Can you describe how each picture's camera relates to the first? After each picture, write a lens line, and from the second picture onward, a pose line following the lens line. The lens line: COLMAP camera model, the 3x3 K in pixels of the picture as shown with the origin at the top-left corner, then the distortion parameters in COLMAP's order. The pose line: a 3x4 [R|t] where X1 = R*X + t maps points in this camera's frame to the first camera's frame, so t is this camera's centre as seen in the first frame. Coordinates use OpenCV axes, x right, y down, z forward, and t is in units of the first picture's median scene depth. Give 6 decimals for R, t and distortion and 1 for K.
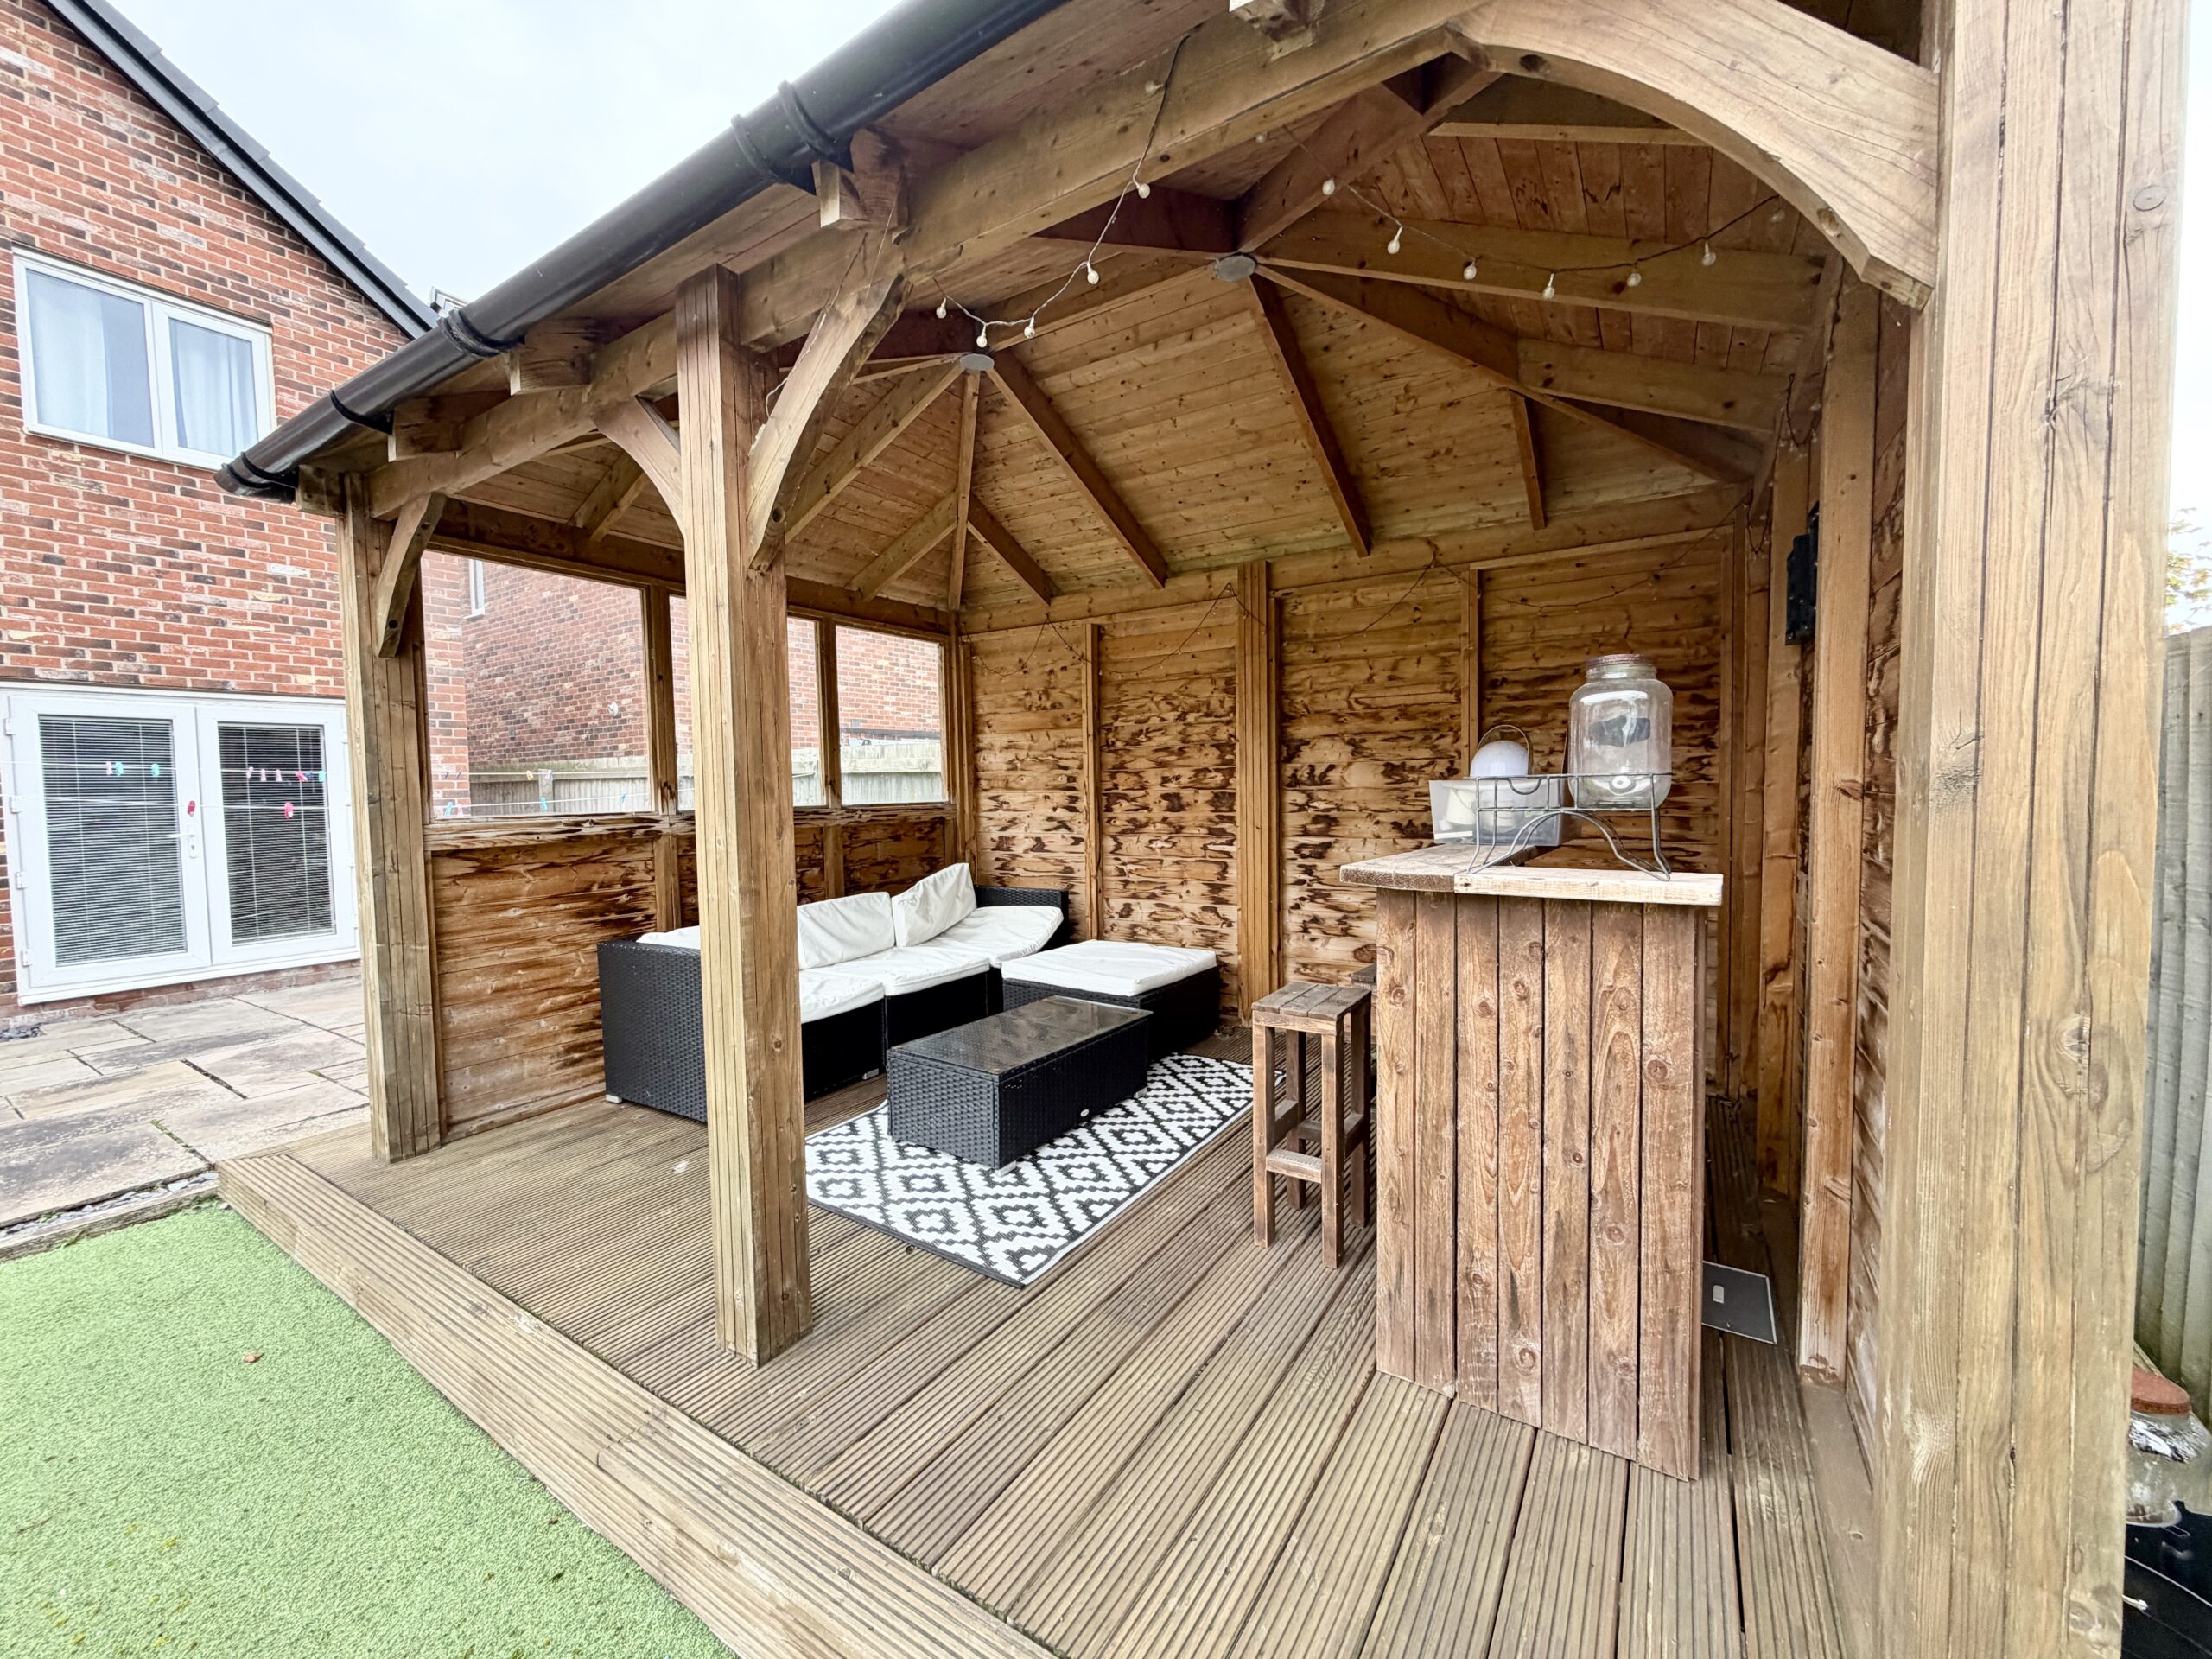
lens RADIAL K [[877.5, 0, 1105.6], [0, 877.5, 826.1], [0, 0, 1]] dist [0.001000, -0.000766]
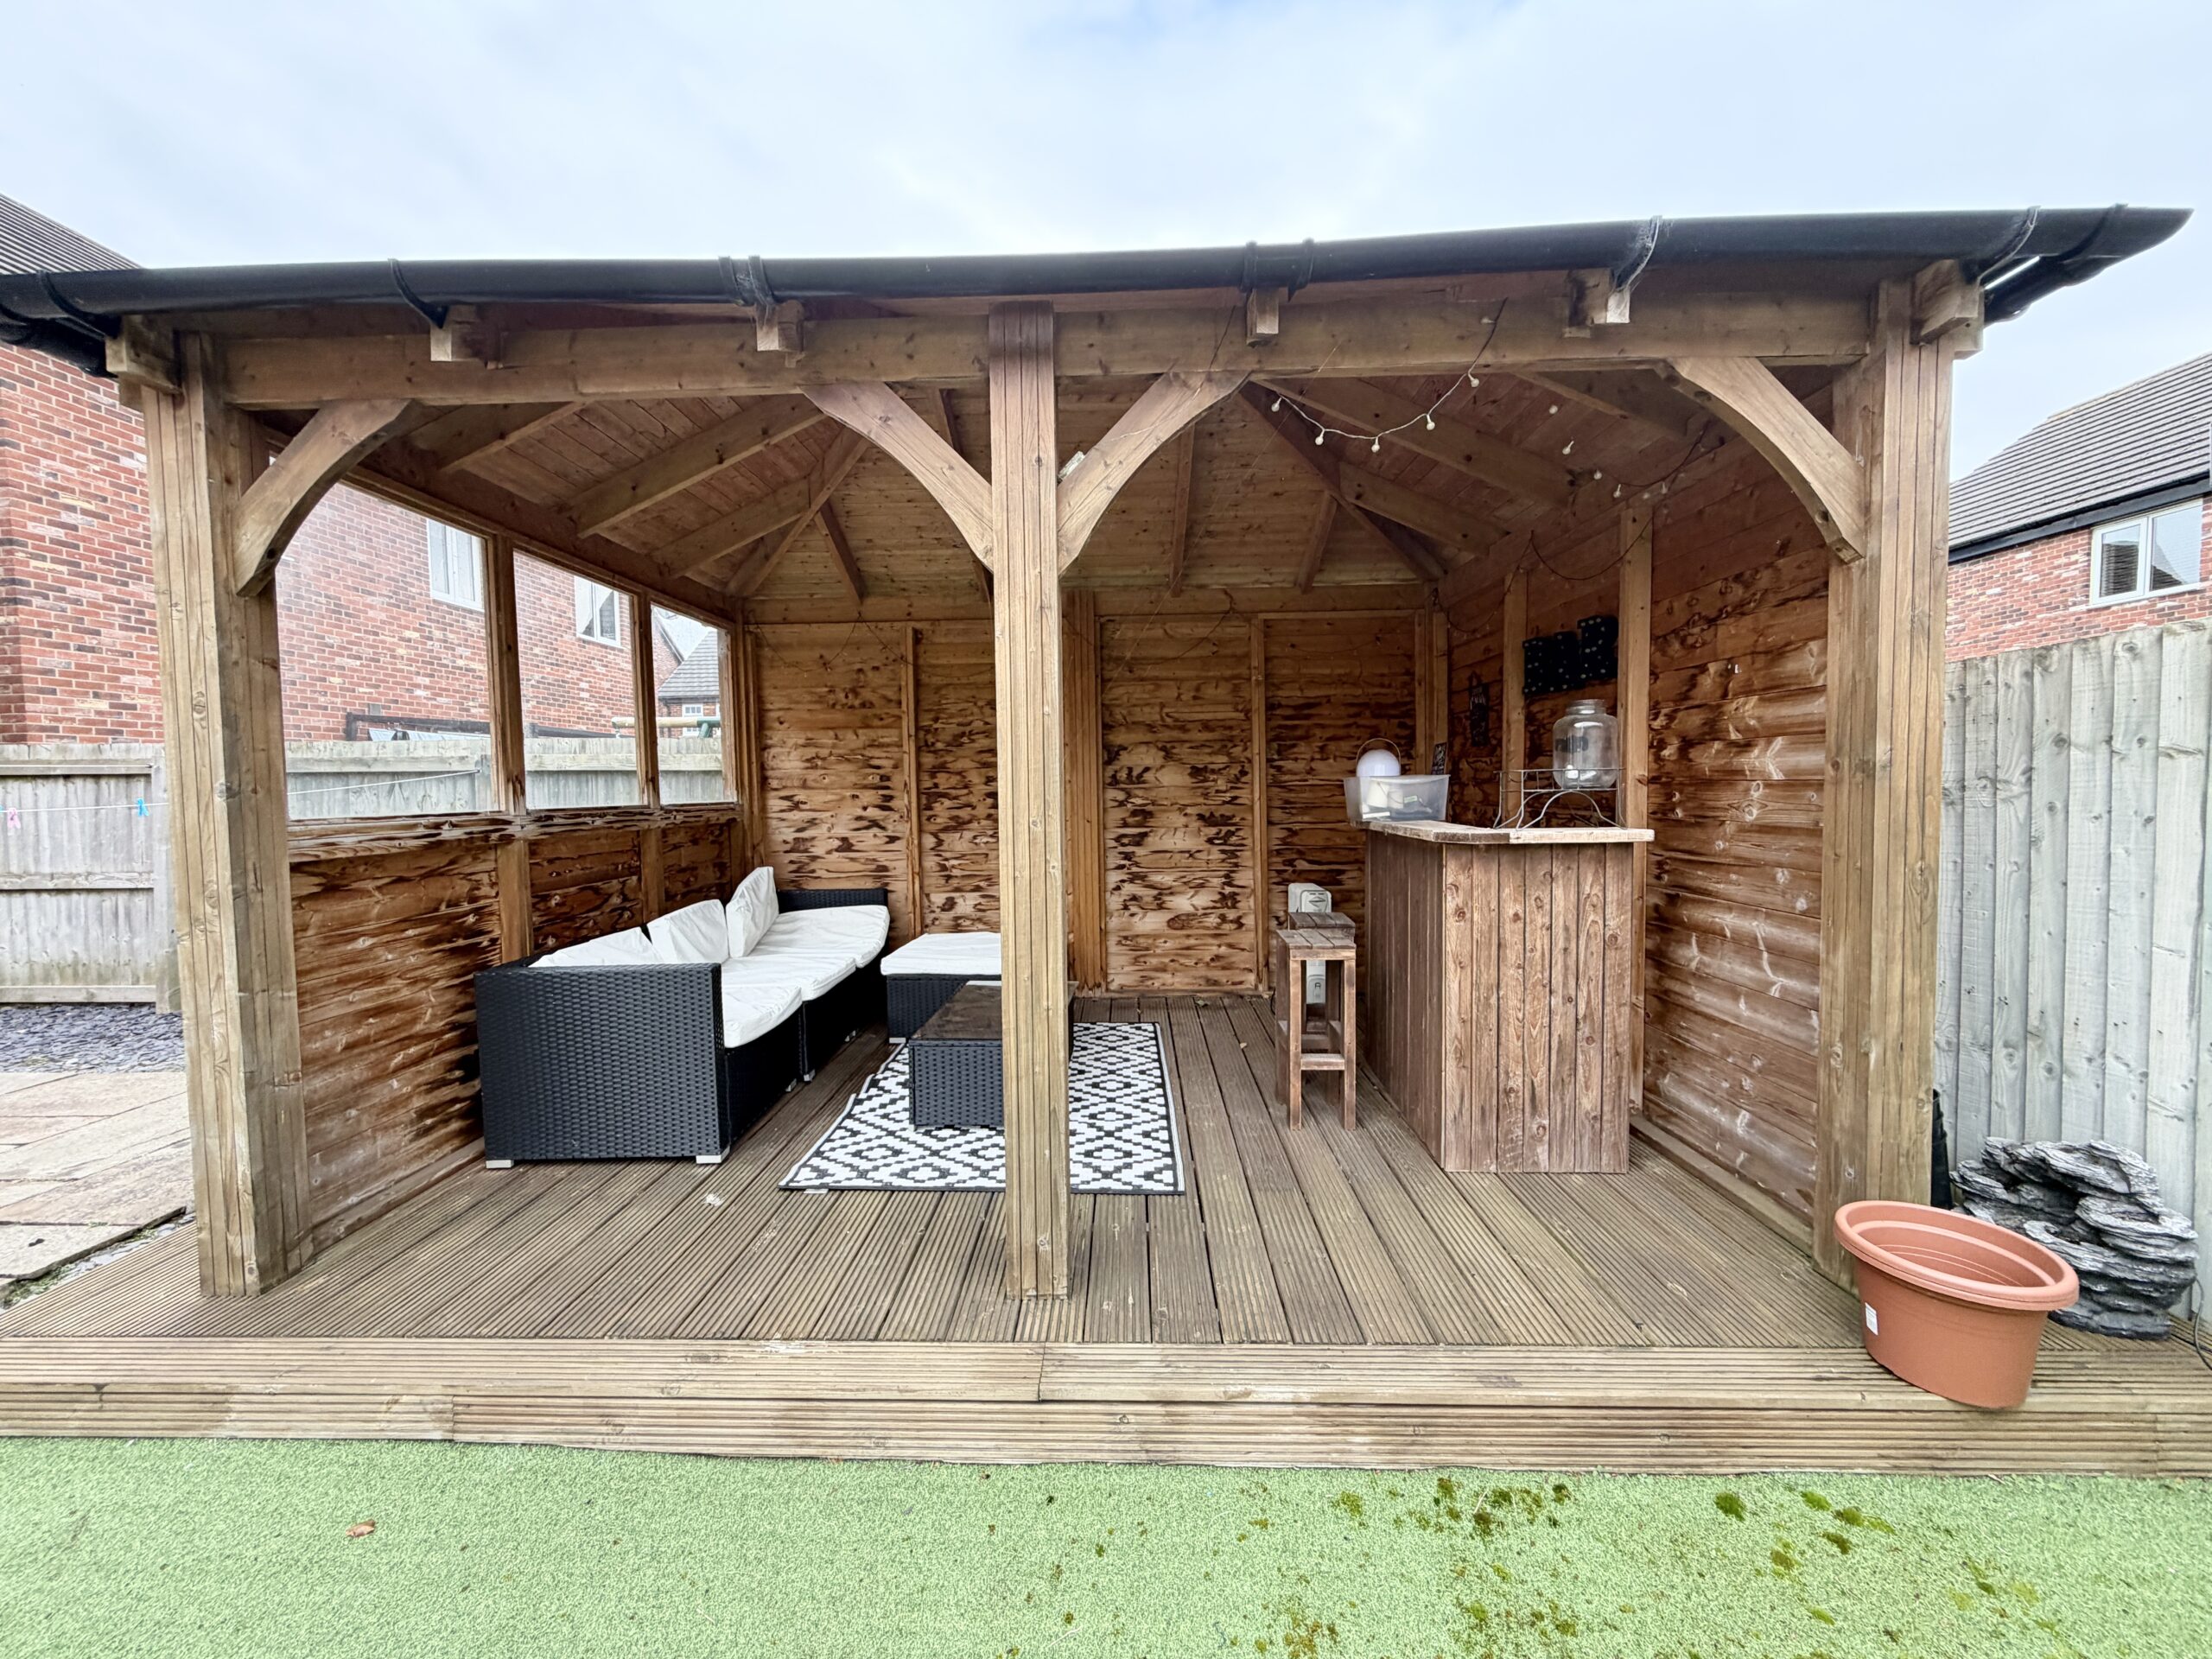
lens RADIAL K [[877.5, 0, 1097.6], [0, 877.5, 827.4], [0, 0, 1]] dist [0.001000, -0.000766]
pose [[0.855808, -0.020617, 0.516883, -0.512101], [0.024828, 0.999691, -0.001233, 0.014687], [-0.516698, 0.013889, 0.856055, 0.015764]]
